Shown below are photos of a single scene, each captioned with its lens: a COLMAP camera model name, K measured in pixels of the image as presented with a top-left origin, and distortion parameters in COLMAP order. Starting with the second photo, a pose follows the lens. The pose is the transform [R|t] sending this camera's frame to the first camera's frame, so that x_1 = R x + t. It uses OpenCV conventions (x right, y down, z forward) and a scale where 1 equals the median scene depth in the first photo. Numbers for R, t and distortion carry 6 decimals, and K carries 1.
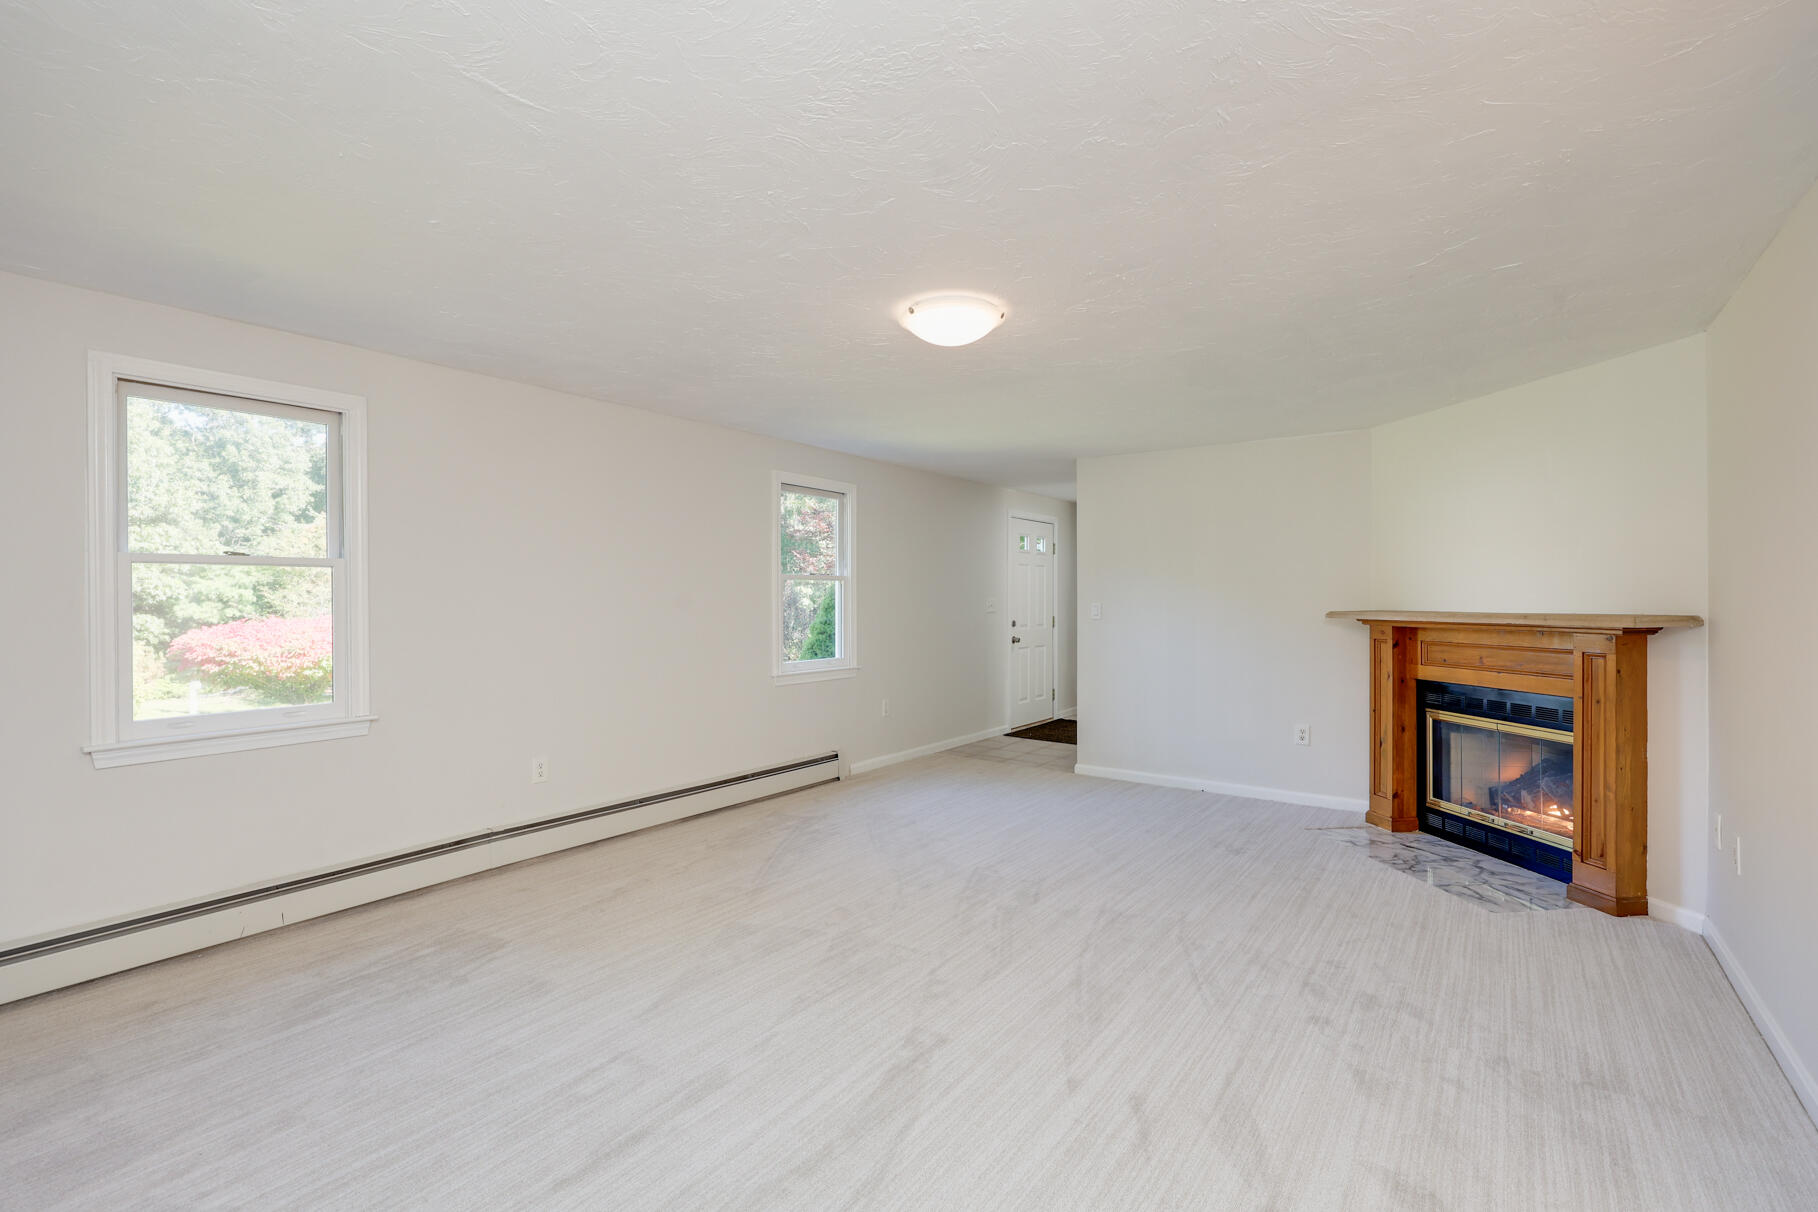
lens RADIAL K [[788.7, 0, 902.1], [0, 788.7, 604.7], [0, 0, 1]] dist [0.002557, -0.000129]
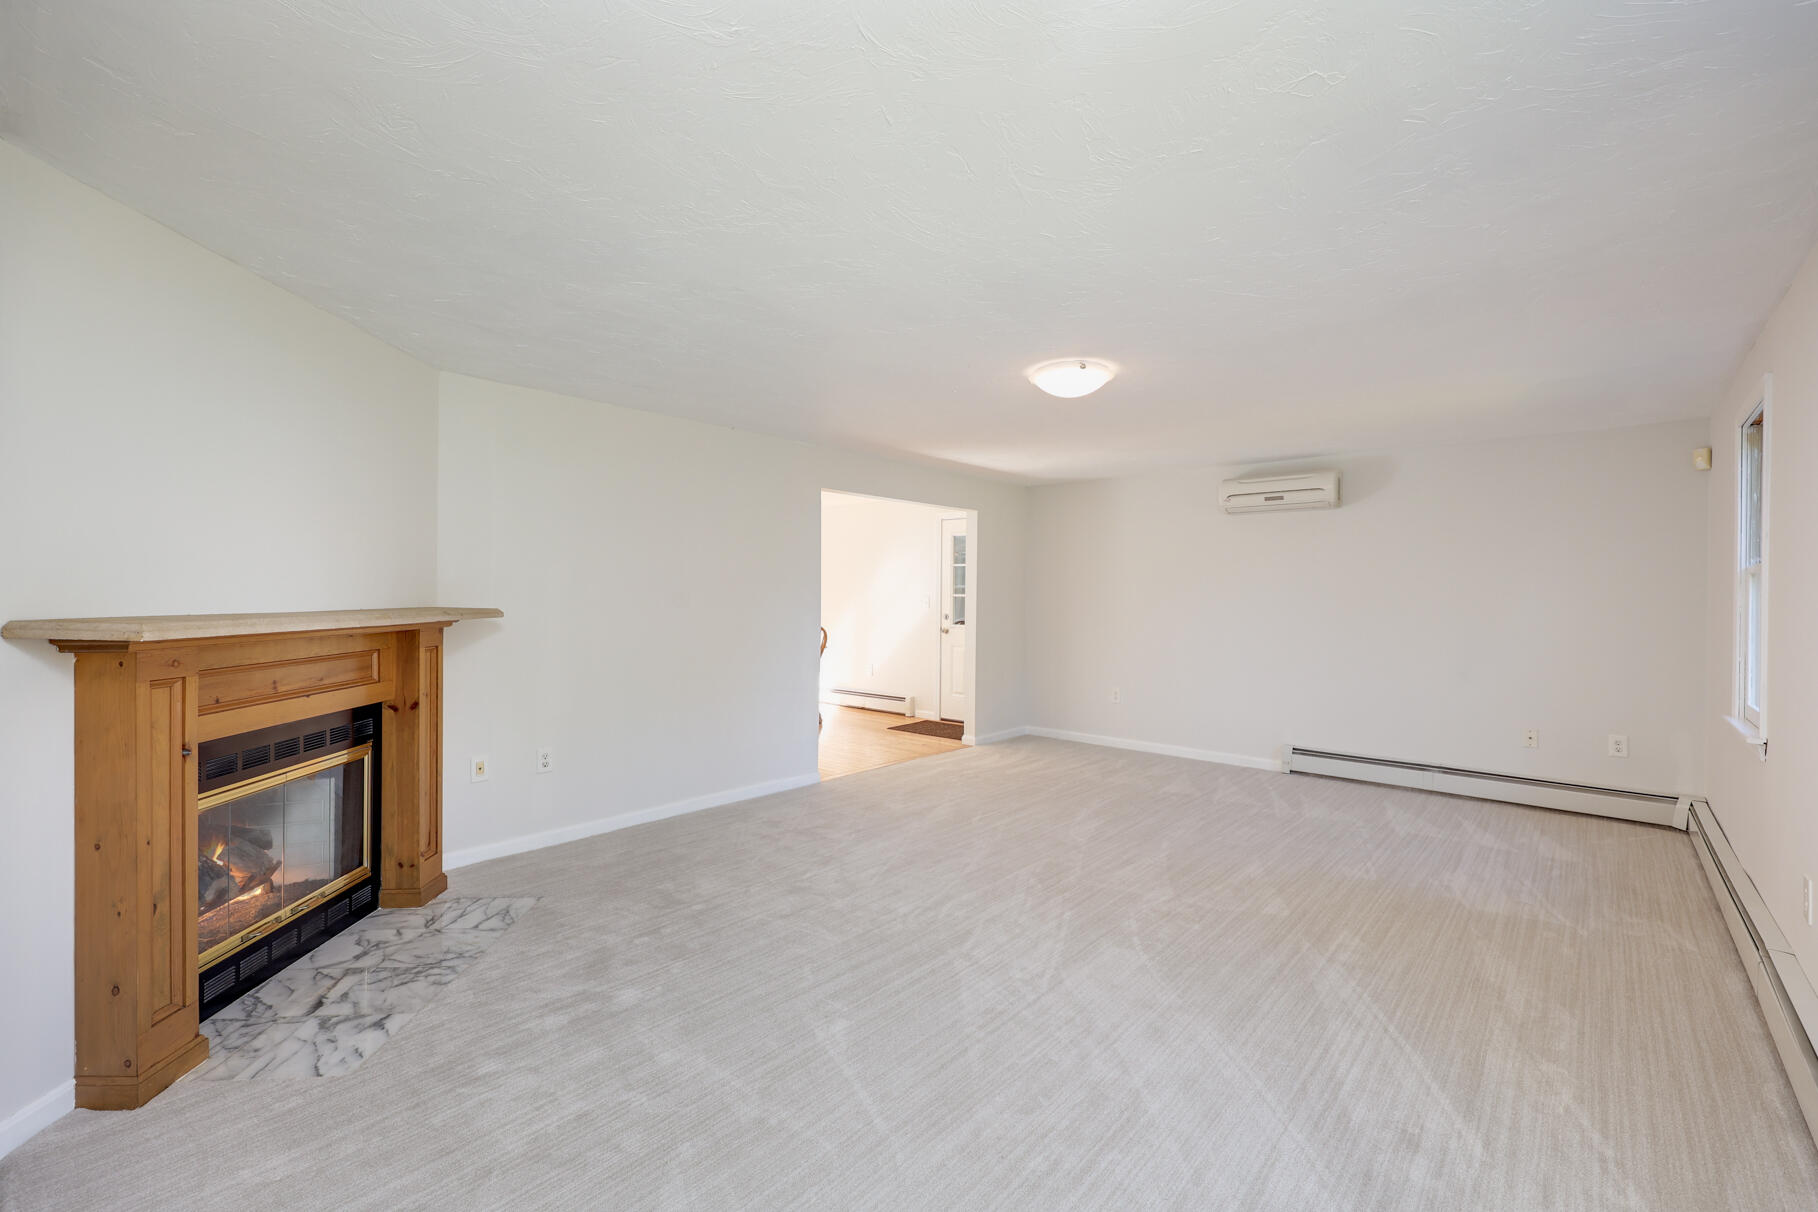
lens RADIAL K [[788.7, 0, 903.7], [0, 788.7, 600.6], [0, 0, 1]] dist [0.002557, -0.000129]
pose [[-0.997454, -0.000858, 0.071305, 0.158705], [-0.000538, 0.999990, 0.004495, -0.003938], [-0.071308, 0.004445, -0.997444, 1.582405]]
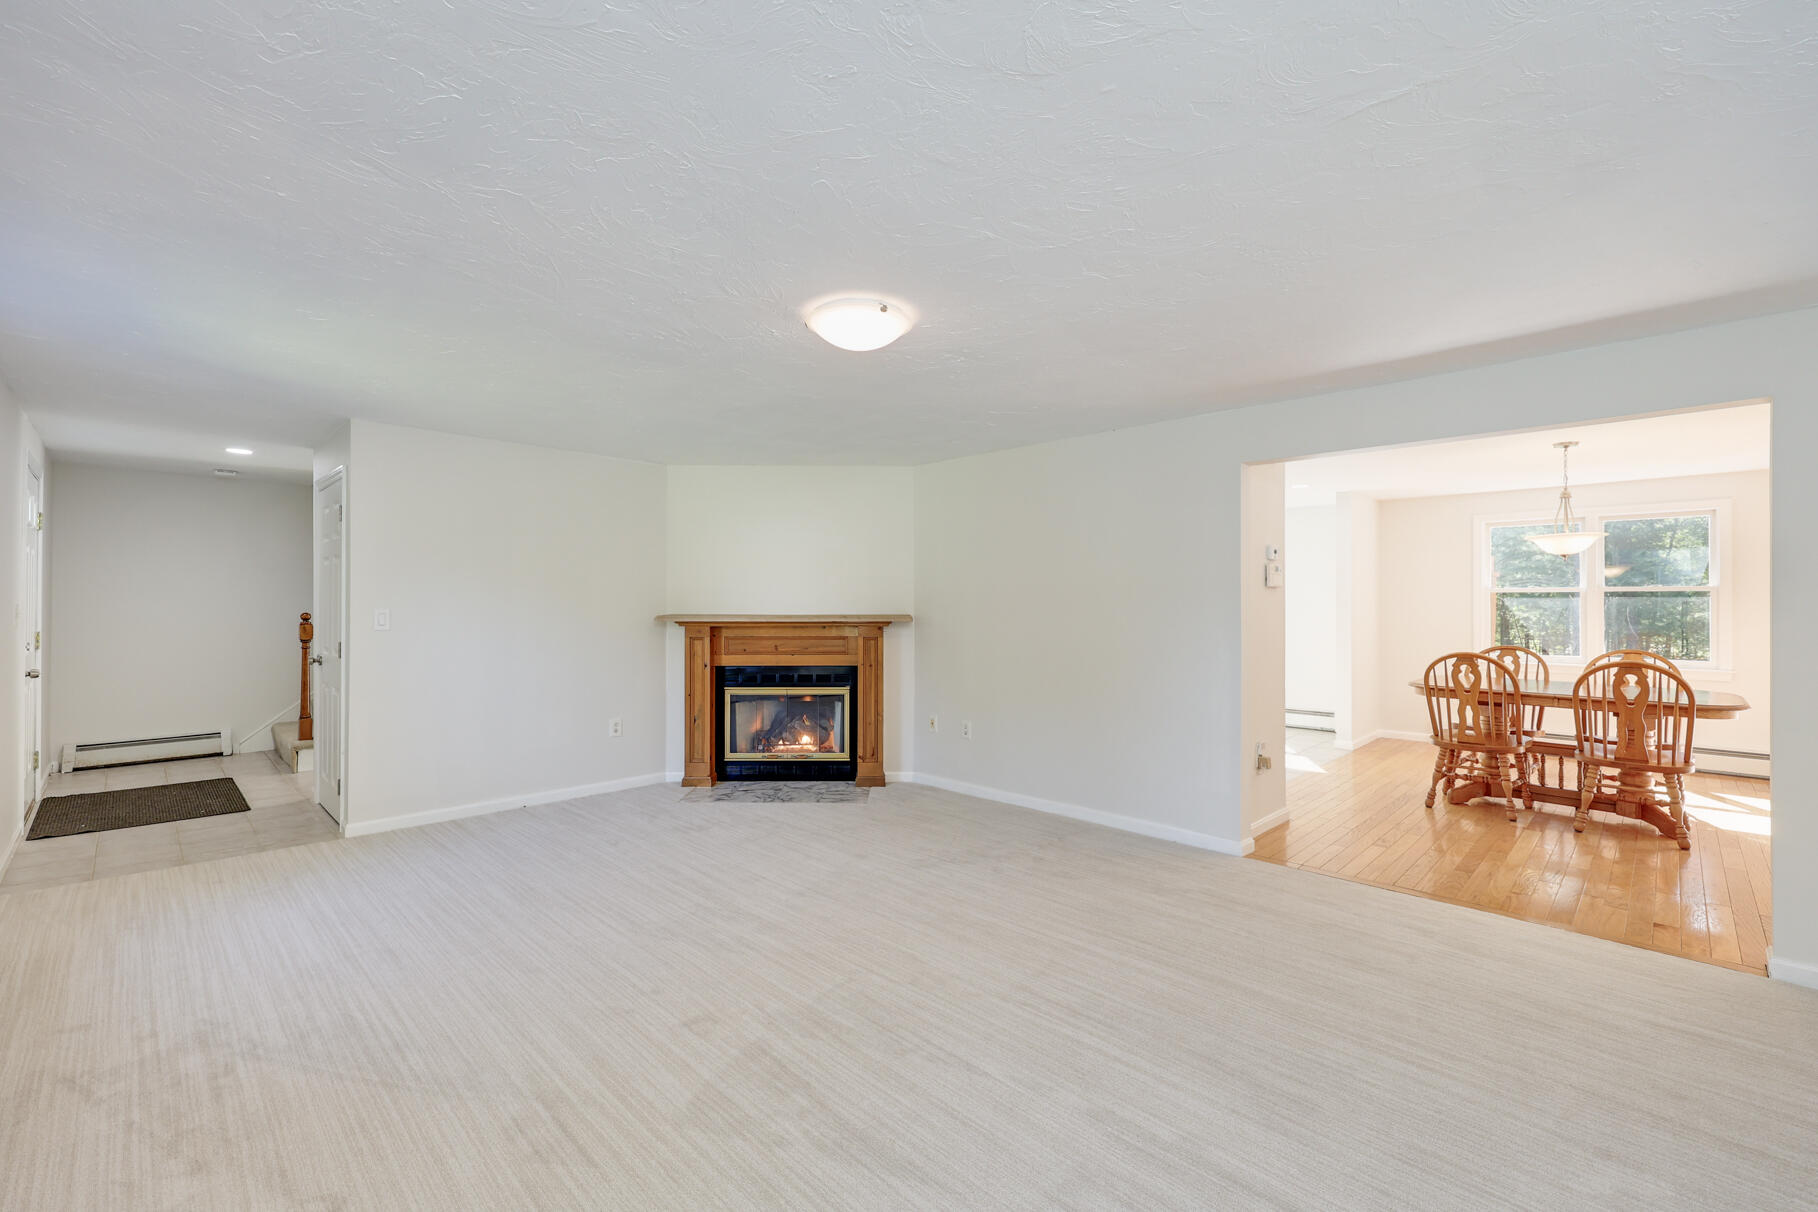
lens RADIAL K [[788.7, 0, 900.7], [0, 788.7, 605.3], [0, 0, 1]] dist [0.002557, -0.000129]
pose [[0.144816, -0.004826, 0.989447, -0.639400], [-0.001930, 0.999985, 0.005160, -0.014073], [-0.989457, -0.002657, 0.144805, 0.555323]]
